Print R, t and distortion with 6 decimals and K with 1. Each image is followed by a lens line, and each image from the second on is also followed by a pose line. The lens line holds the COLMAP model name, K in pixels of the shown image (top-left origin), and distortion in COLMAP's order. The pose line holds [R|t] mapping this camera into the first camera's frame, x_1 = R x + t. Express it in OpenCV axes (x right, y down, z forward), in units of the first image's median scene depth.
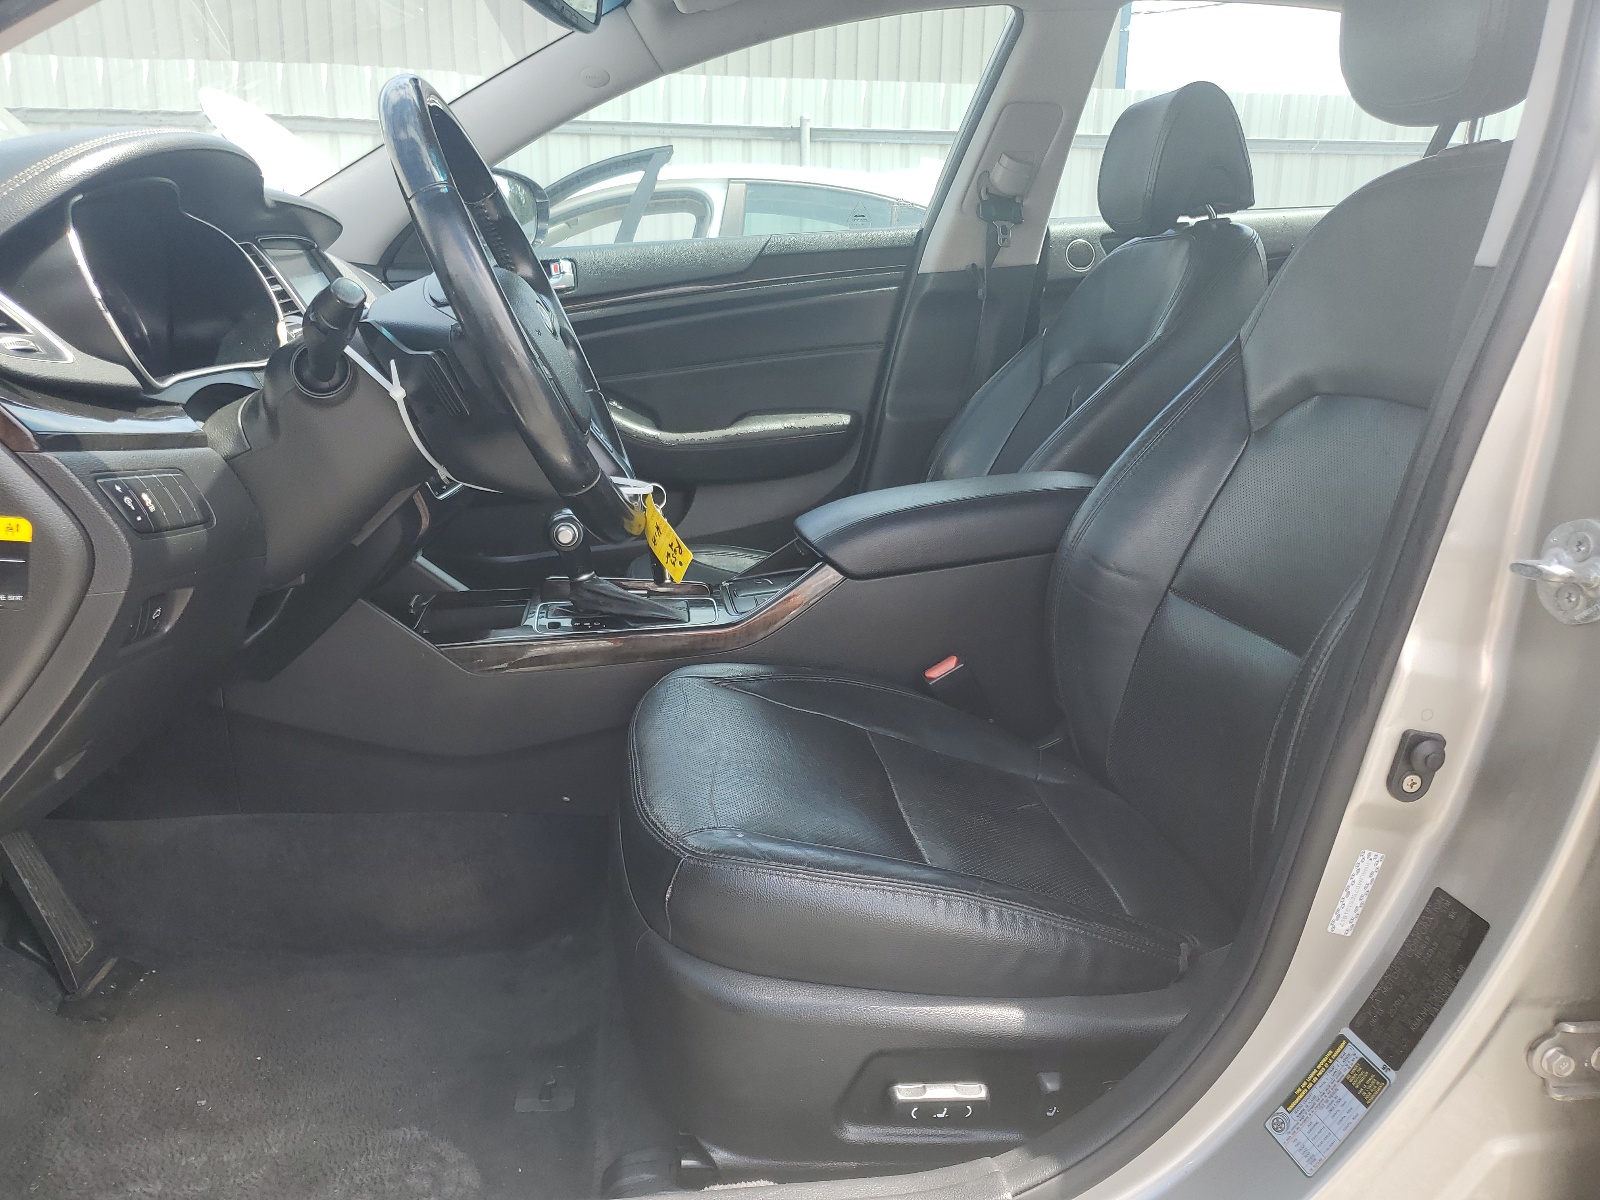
lens RADIAL K [[1211.3, 0, 797.8], [0, 1211.3, 600.4], [0, 0, 1]] dist [0.001119, 0.000908]
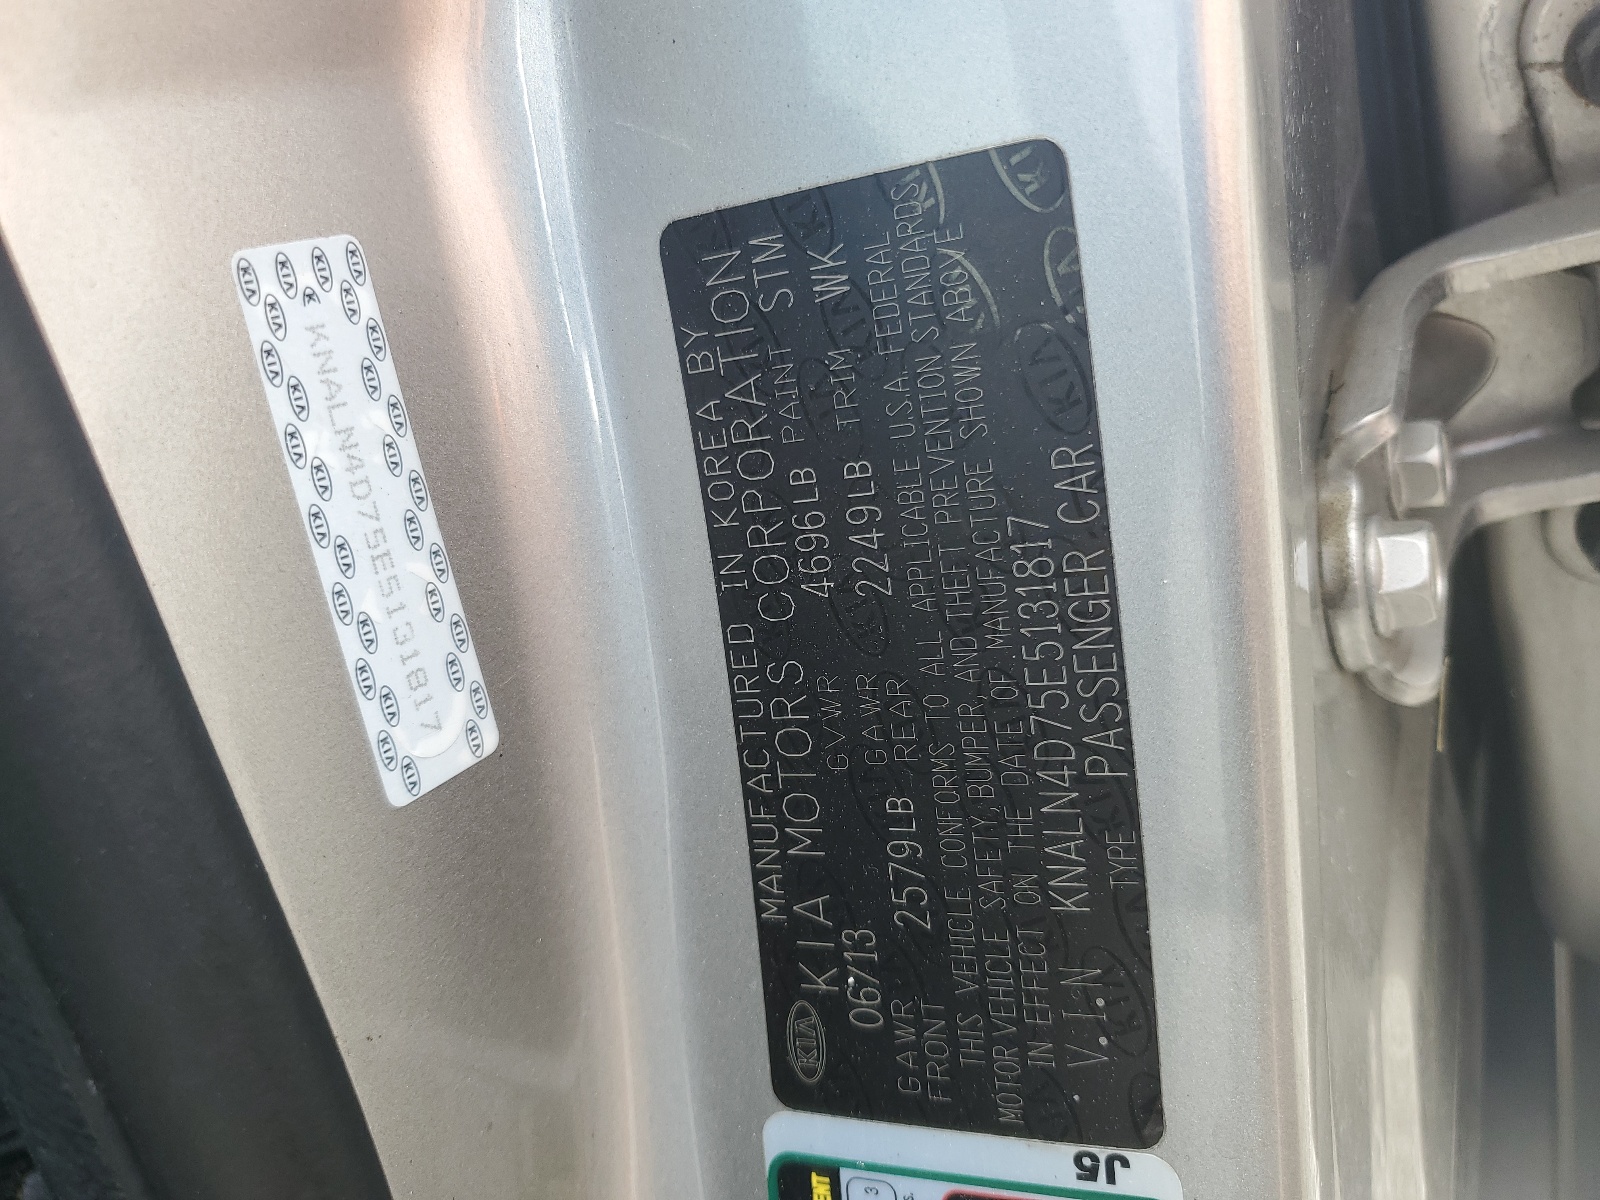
lens RADIAL K [[1211.3, 0, 798.7], [0, 1211.3, 601.7], [0, 0, 1]] dist [0.001119, 0.000908]
pose [[0.471207, -0.582227, 0.662552, 0.373684], [0.501827, 0.794714, 0.341467, 0.223702], [-0.725350, 0.171585, 0.666652, 0.853442]]
